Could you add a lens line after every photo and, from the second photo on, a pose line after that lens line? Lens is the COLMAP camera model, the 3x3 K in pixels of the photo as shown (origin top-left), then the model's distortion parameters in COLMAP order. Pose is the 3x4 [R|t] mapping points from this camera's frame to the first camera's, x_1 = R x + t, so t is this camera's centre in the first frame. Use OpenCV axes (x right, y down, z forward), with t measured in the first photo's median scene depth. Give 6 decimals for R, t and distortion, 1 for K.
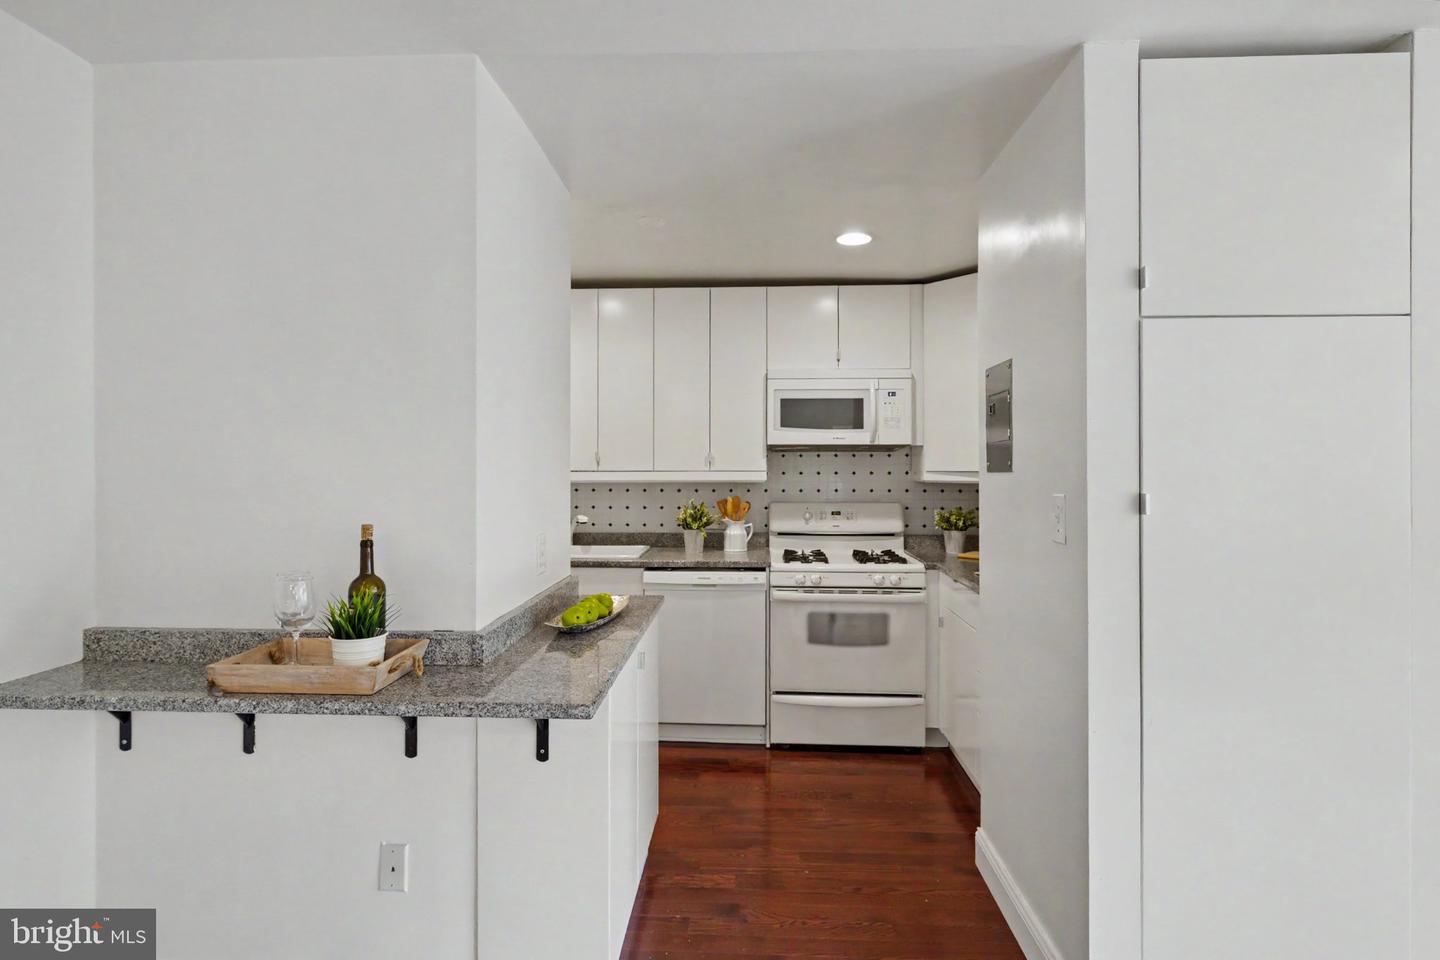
lens RADIAL K [[734.4, 0, 719.6], [0, 734.4, 461.5], [0, 0, 1]] dist [-0.001224, -0.000307]
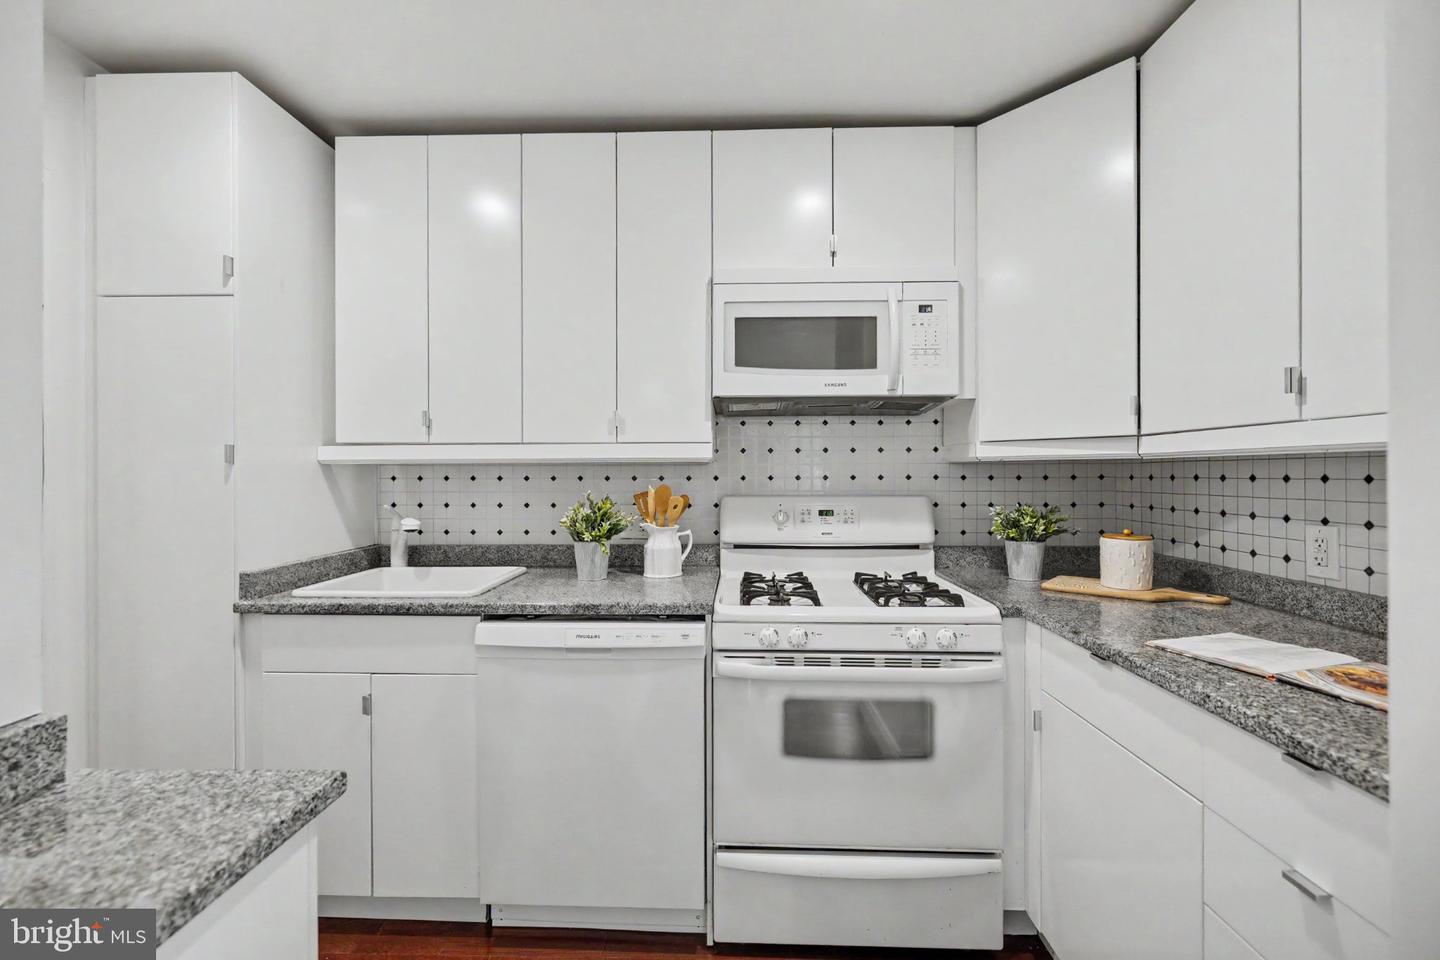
lens RADIAL K [[612.7, 0, 720.6], [0, 612.7, 474.5], [0, 0, 1]] dist [0.000188, -0.000238]
pose [[0.999660, -0.002161, 0.025971, 0.058665], [0.001935, 0.999960, 0.008731, 0.035139], [-0.025988, -0.008678, 0.999625, 0.513385]]
